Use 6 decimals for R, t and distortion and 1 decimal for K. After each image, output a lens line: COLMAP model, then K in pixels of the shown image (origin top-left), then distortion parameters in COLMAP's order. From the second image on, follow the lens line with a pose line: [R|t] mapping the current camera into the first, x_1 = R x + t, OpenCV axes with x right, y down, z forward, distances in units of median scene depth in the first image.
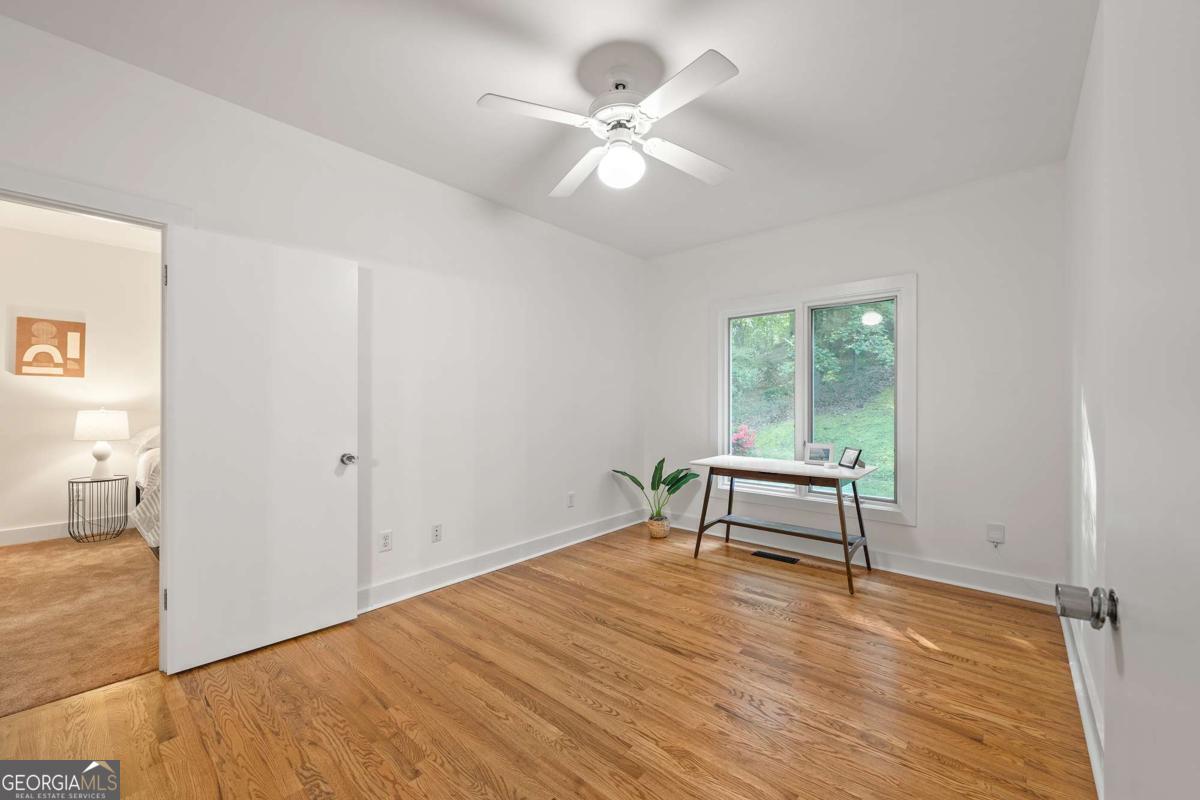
lens RADIAL K [[468.2, 0, 601.2], [0, 468.2, 401.5], [0, 0, 1]] dist [0.001386, 0.000014]
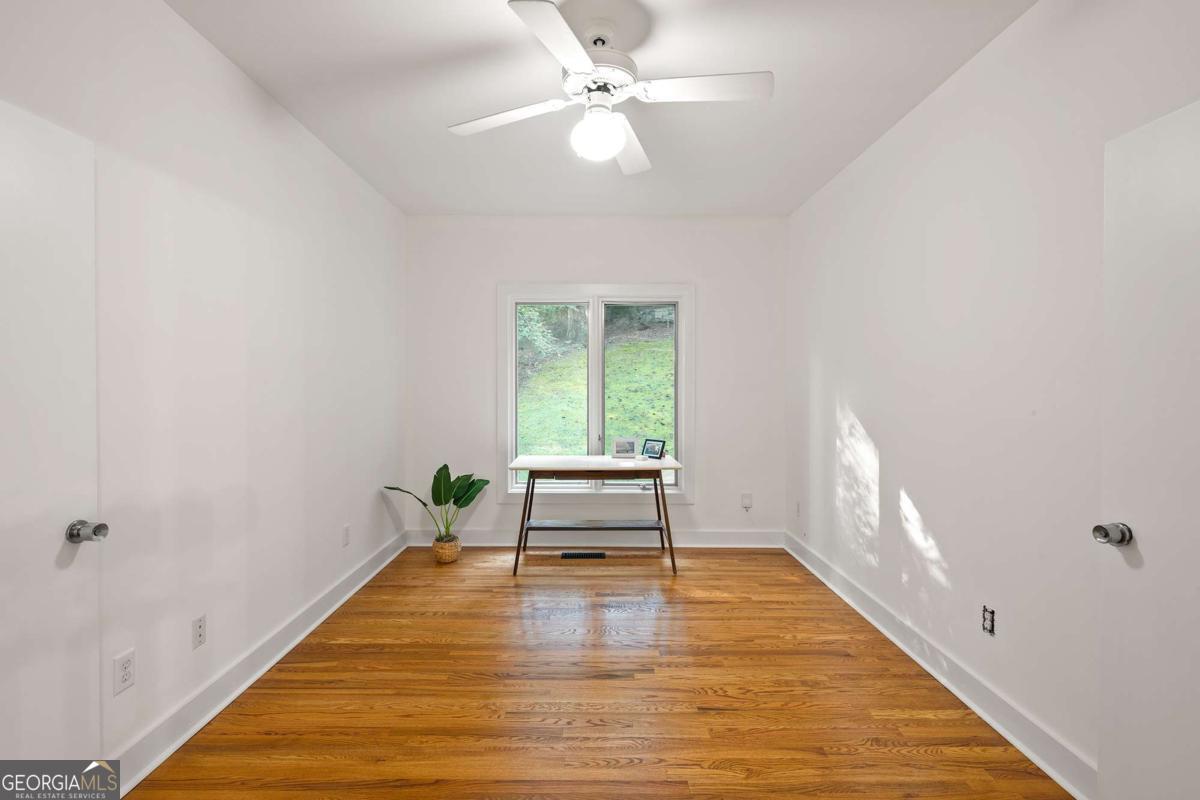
lens RADIAL K [[534.4, 0, 599.7], [0, 534.4, 392.5], [0, 0, 1]] dist [-0.000152, 0.000182]
pose [[0.761405, -0.007162, 0.648236, -0.370764], [-0.001899, 0.999910, 0.013278, -0.026530], [-0.648273, -0.011341, 0.761323, 0.152912]]
